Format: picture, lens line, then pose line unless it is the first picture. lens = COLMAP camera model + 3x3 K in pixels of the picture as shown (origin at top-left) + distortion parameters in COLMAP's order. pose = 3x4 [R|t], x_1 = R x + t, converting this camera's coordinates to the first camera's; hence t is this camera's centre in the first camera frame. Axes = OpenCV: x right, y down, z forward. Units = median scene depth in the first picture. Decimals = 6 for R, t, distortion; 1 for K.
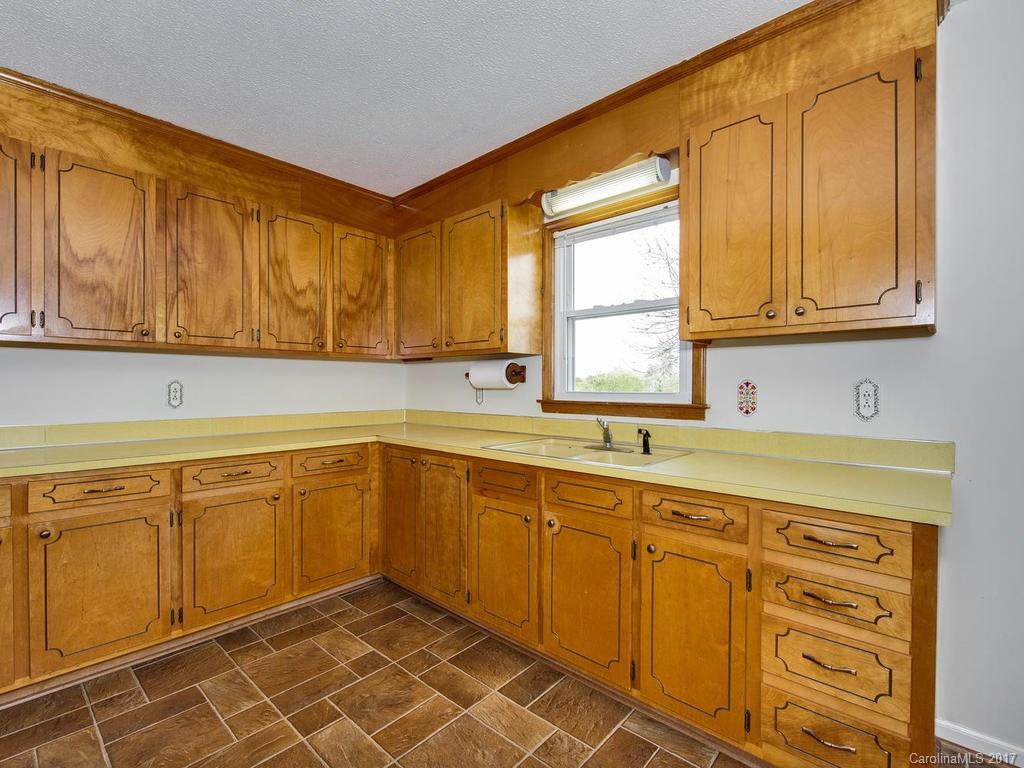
lens RADIAL K [[483.9, 0, 539.9], [0, 483.9, 391.9], [0, 0, 1]] dist [-0.002975, -0.000549]
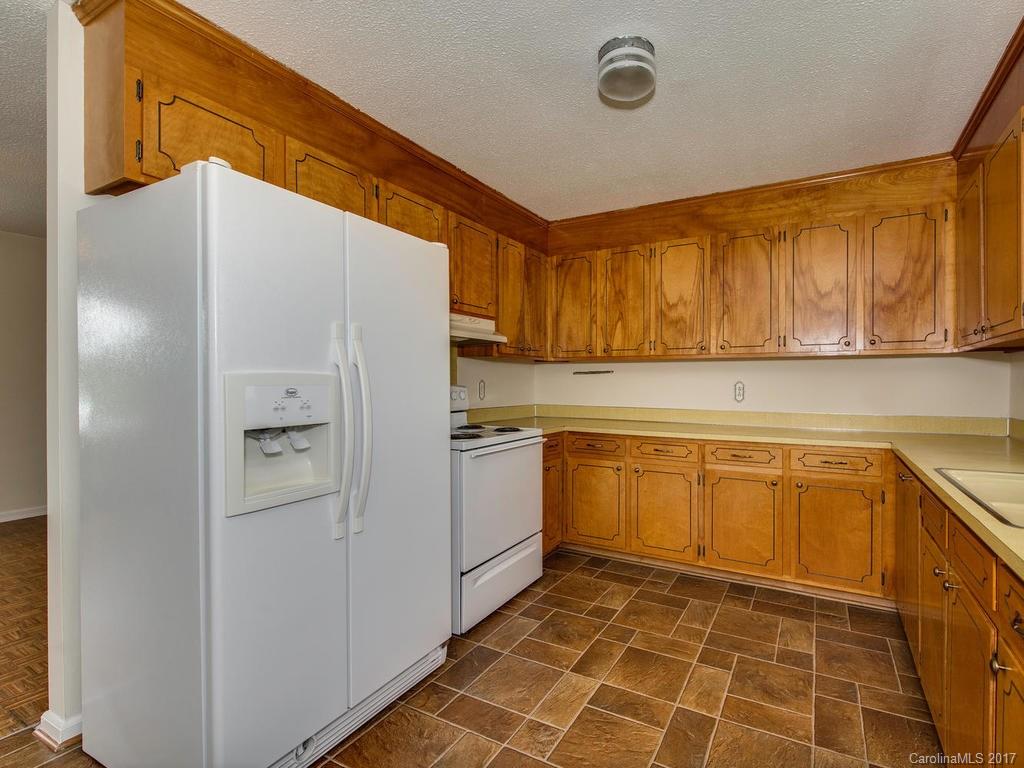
lens RADIAL K [[483.9, 0, 539.9], [0, 483.9, 391.9], [0, 0, 1]] dist [-0.002975, -0.000549]
pose [[0.197912, 0.013781, -0.980123, 0.457867], [-0.016811, 0.999802, 0.010663, 0.000201], [0.980076, 0.014366, 0.198105, 0.232233]]
